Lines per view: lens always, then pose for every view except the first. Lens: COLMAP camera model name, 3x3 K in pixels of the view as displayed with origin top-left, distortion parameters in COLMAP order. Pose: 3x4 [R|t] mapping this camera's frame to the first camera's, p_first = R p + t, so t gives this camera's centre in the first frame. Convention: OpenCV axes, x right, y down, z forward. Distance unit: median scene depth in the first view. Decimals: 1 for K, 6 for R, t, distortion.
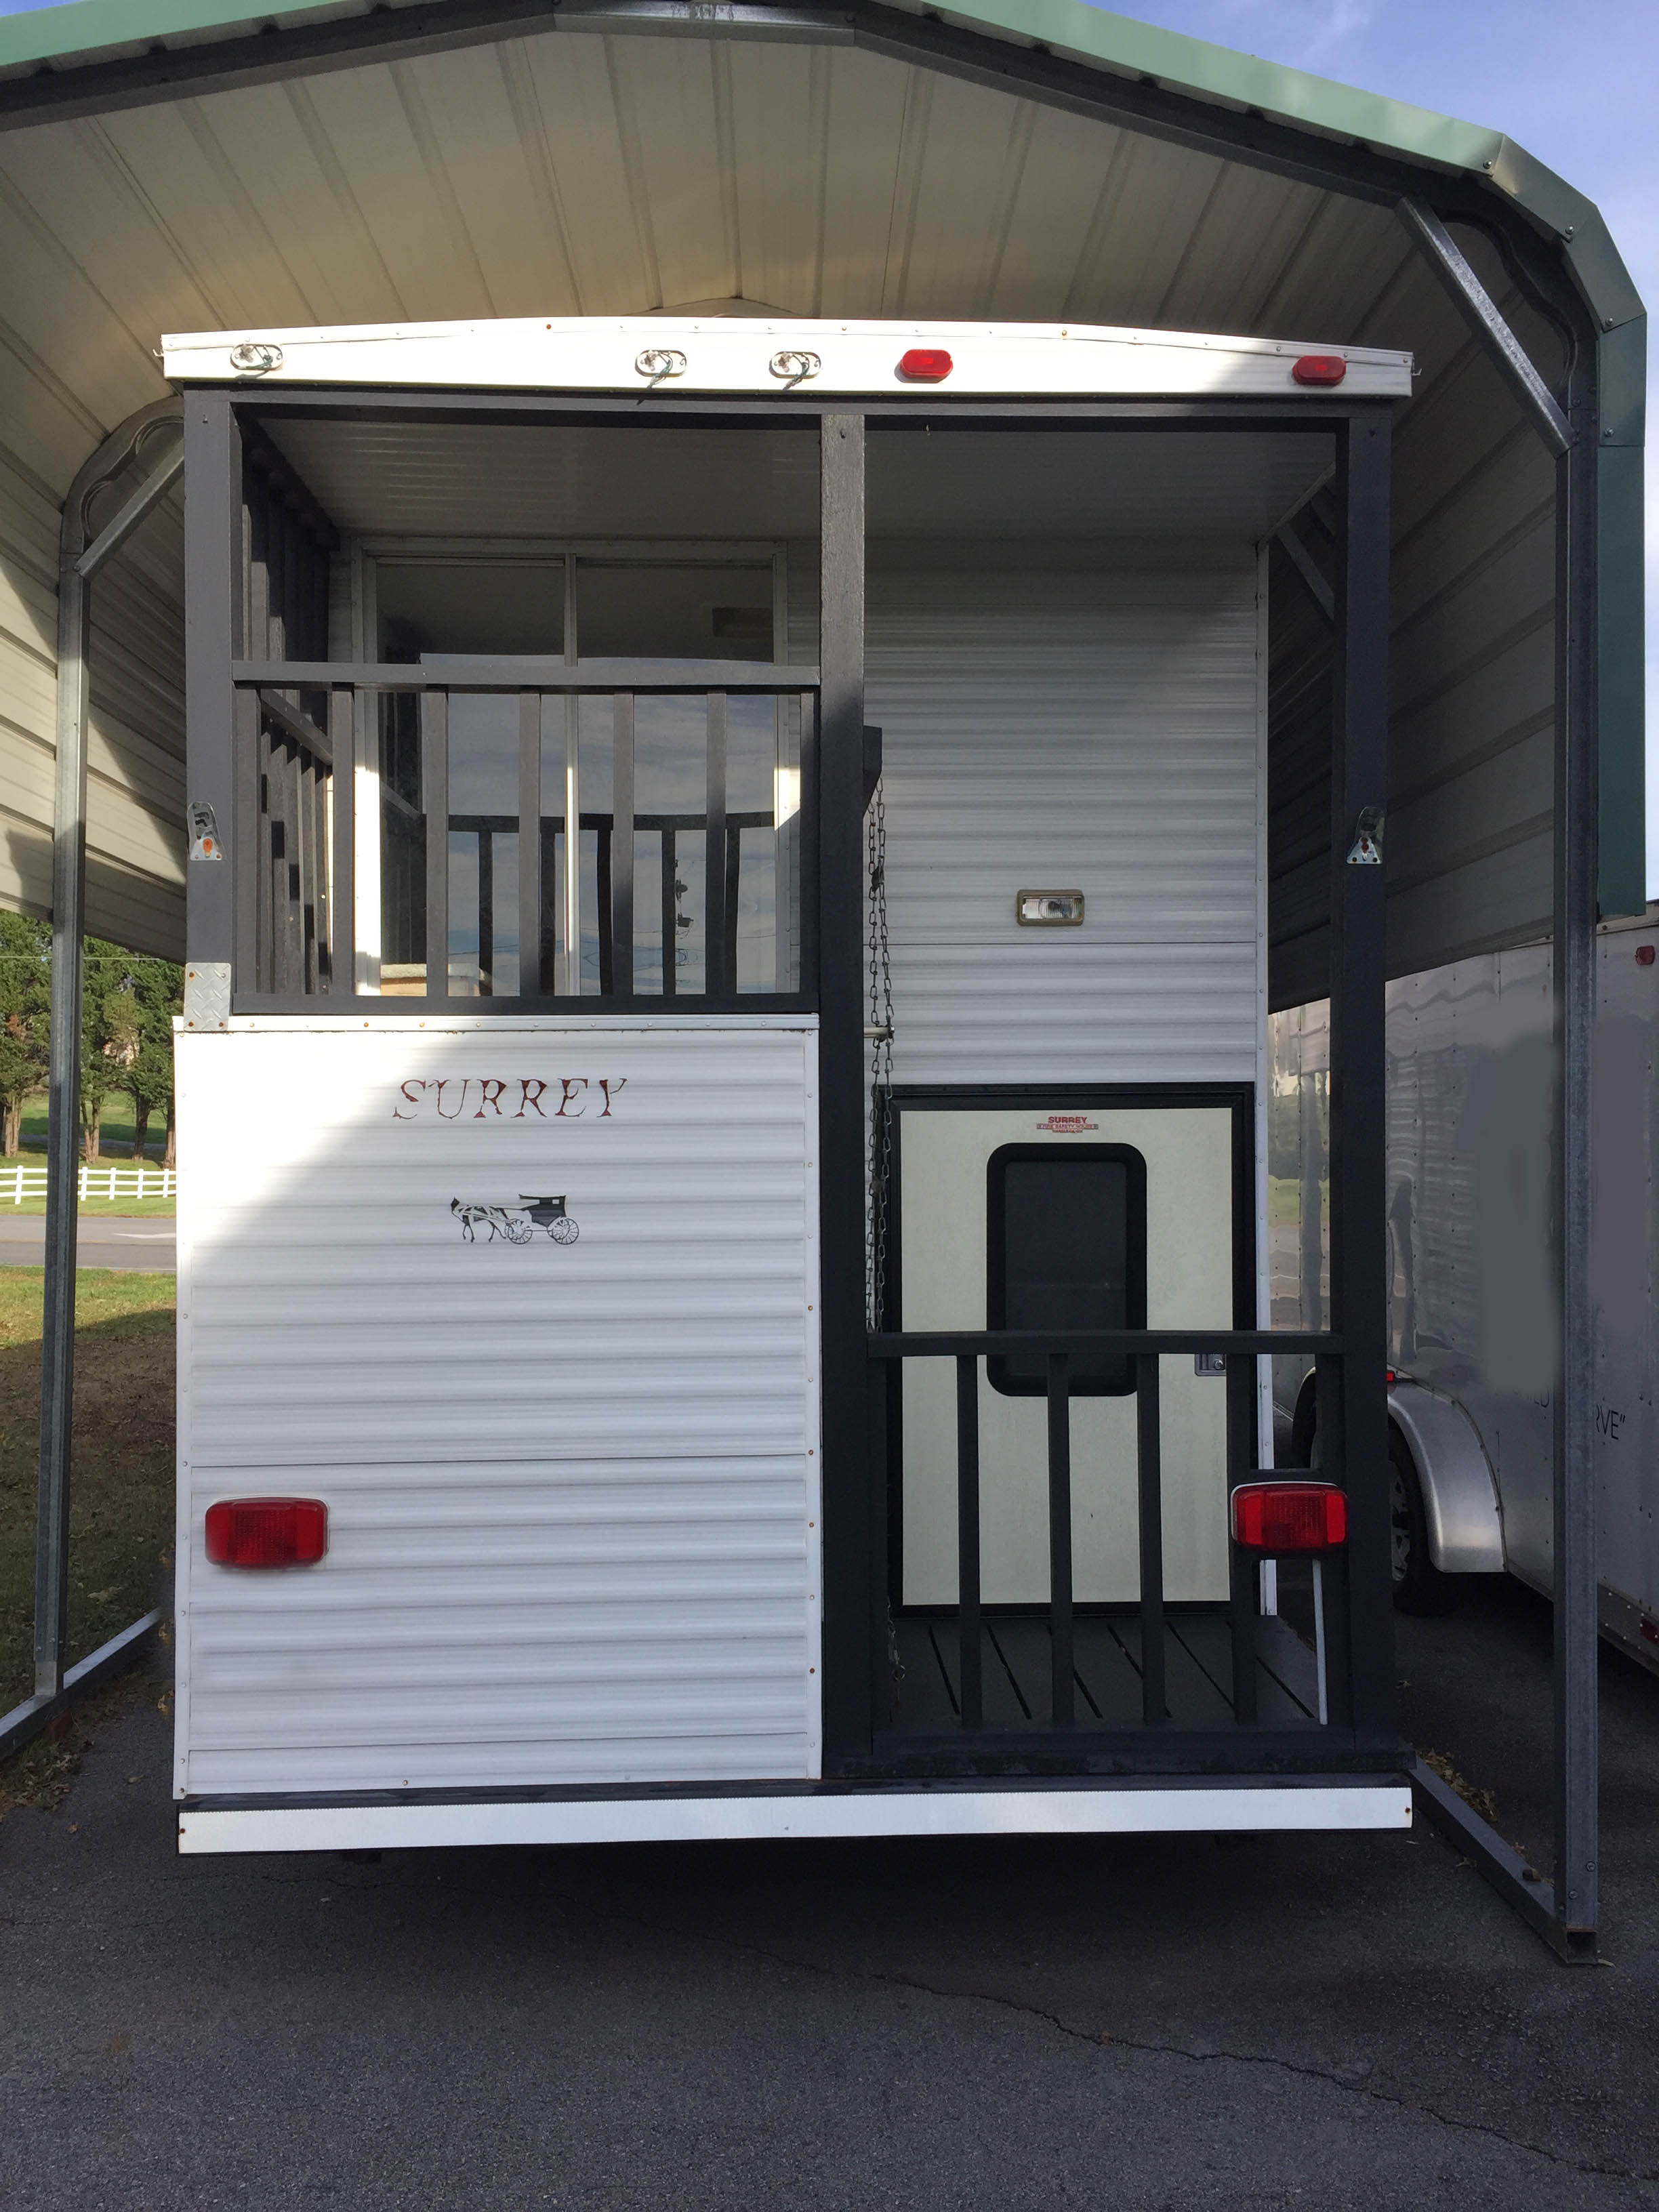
lens RADIAL K [[1864.8, 0, 827.3], [0, 1864.8, 1112.9], [0, 0, 1]] dist [0.015732, -0.029603]
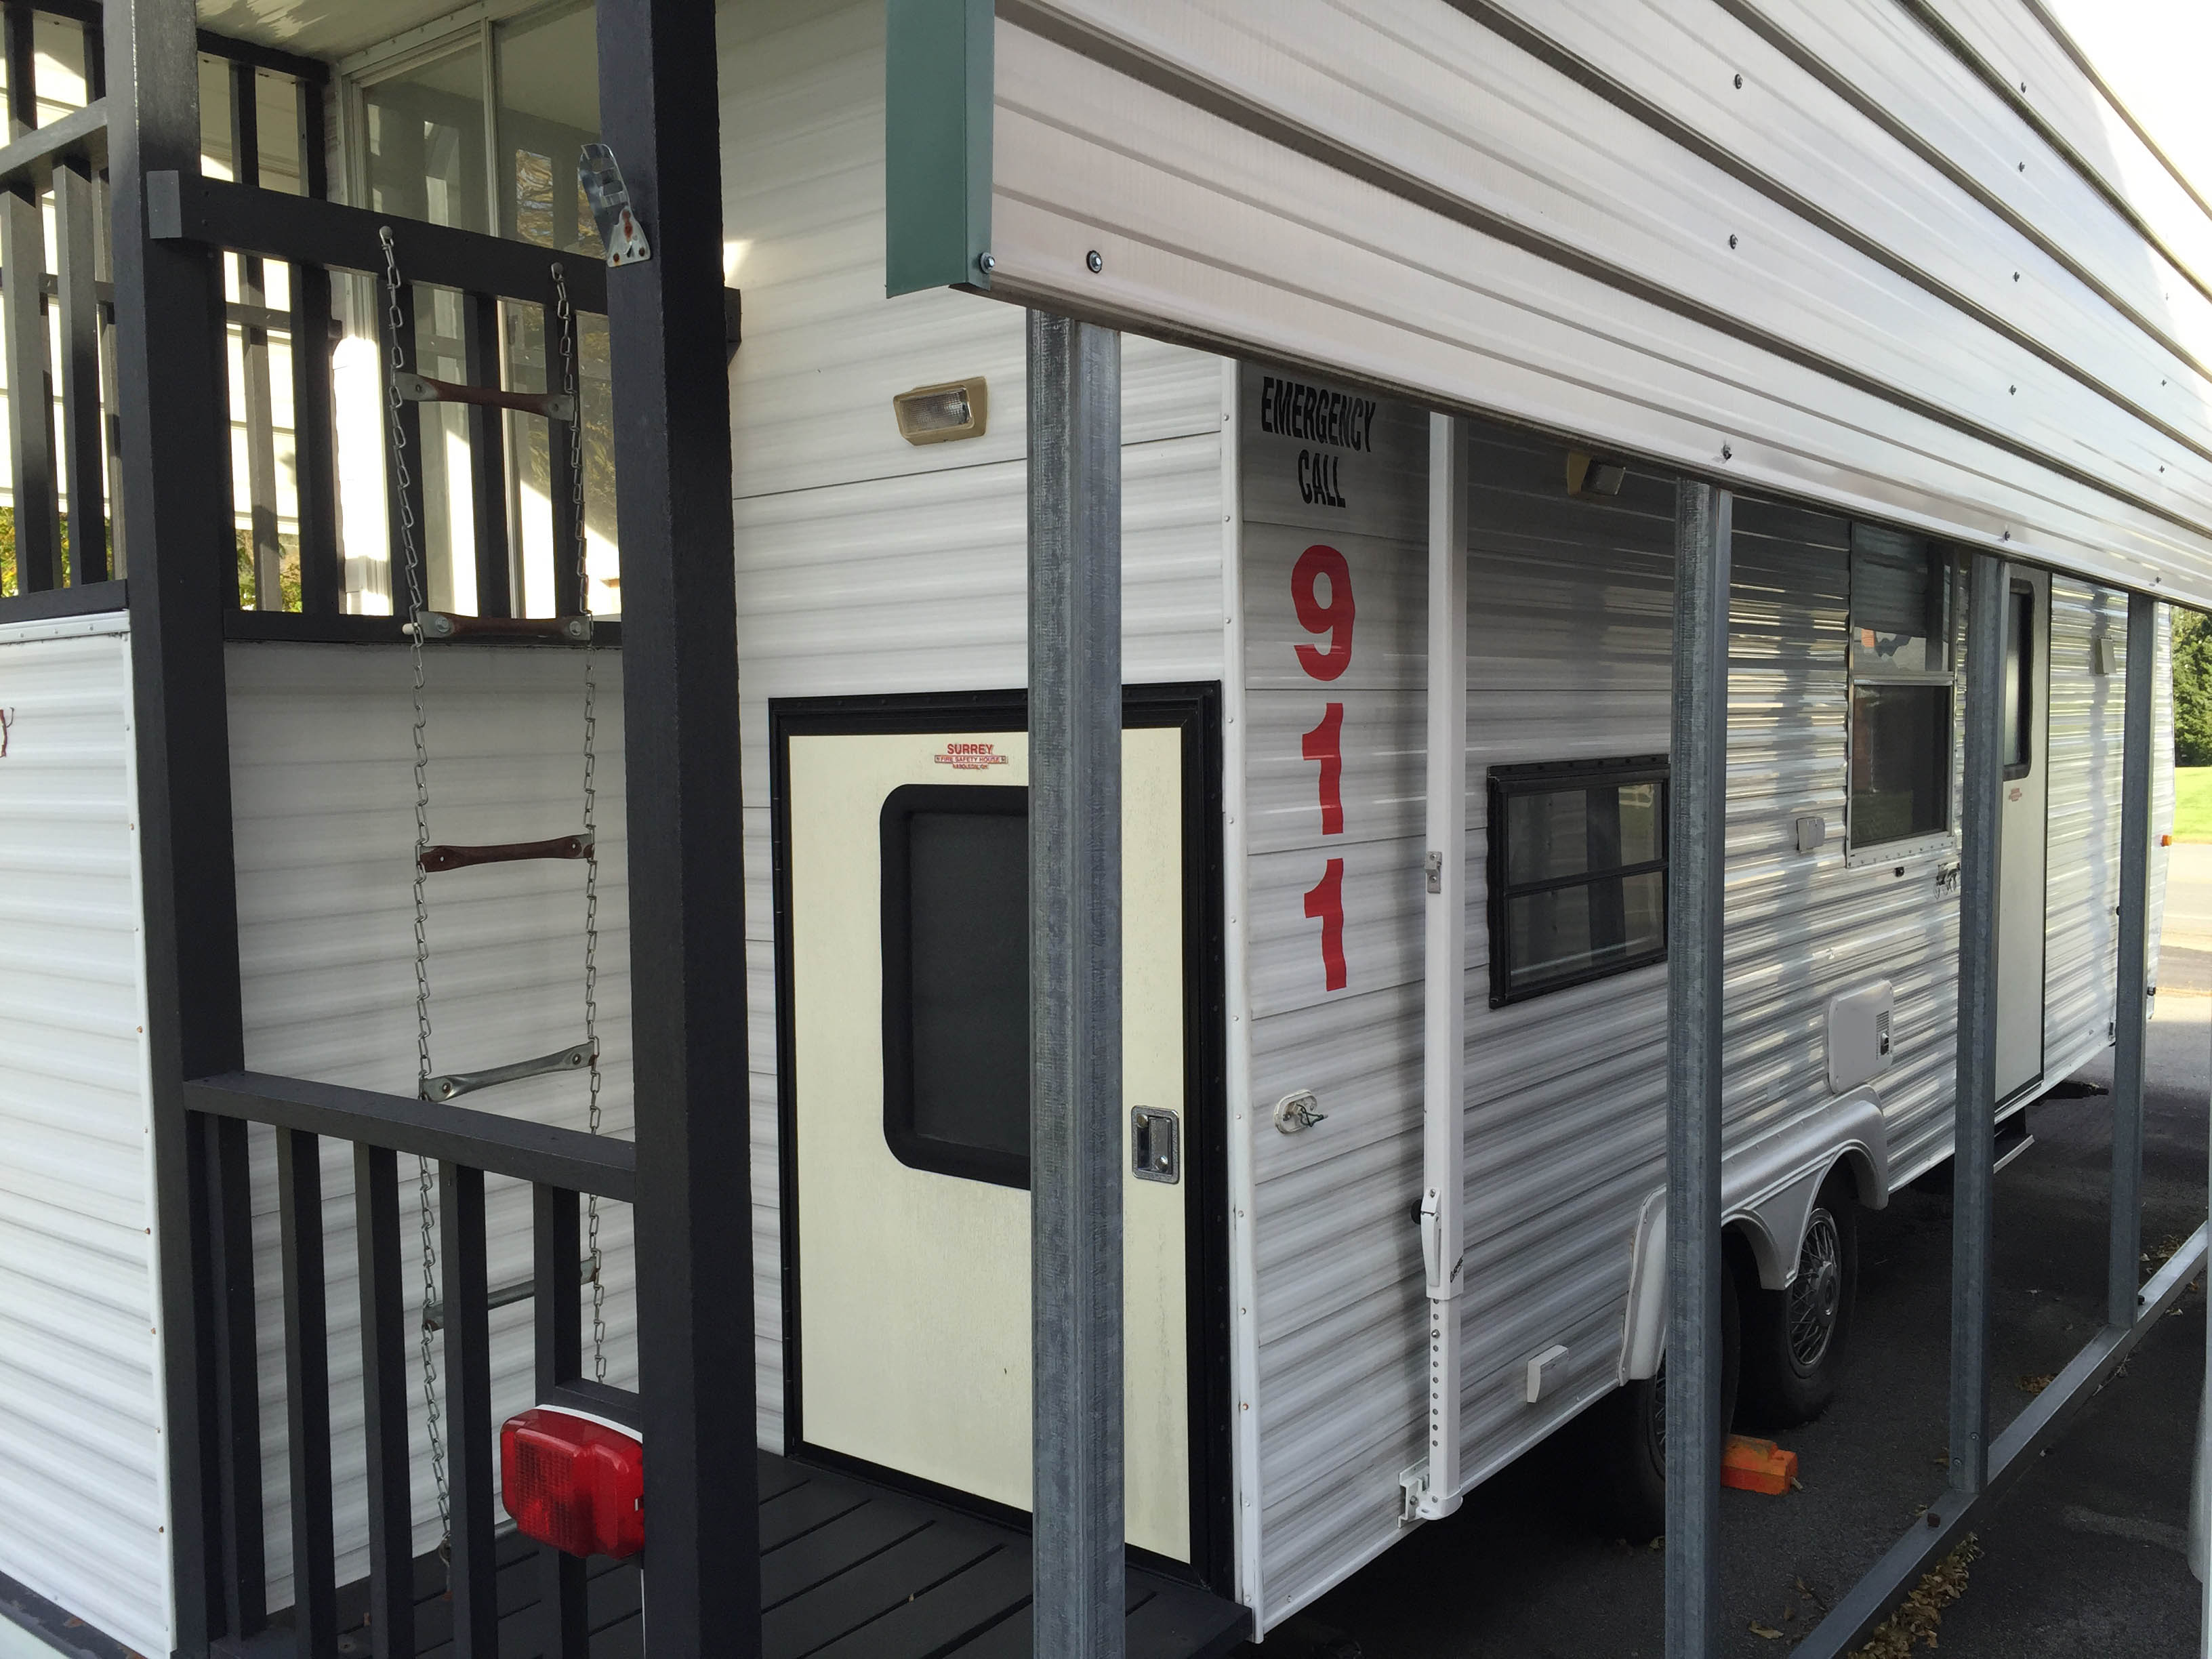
lens RADIAL K [[1864.8, 0, 1109.0], [0, 1864.8, 835.7], [0, 0, 1]] dist [0.015732, -0.029603]
pose [[0.766839, 0.032986, -0.640992, 0.569877], [0.014164, 0.997566, 0.068281, -0.009347], [0.641684, -0.061439, 0.764505, 0.546756]]
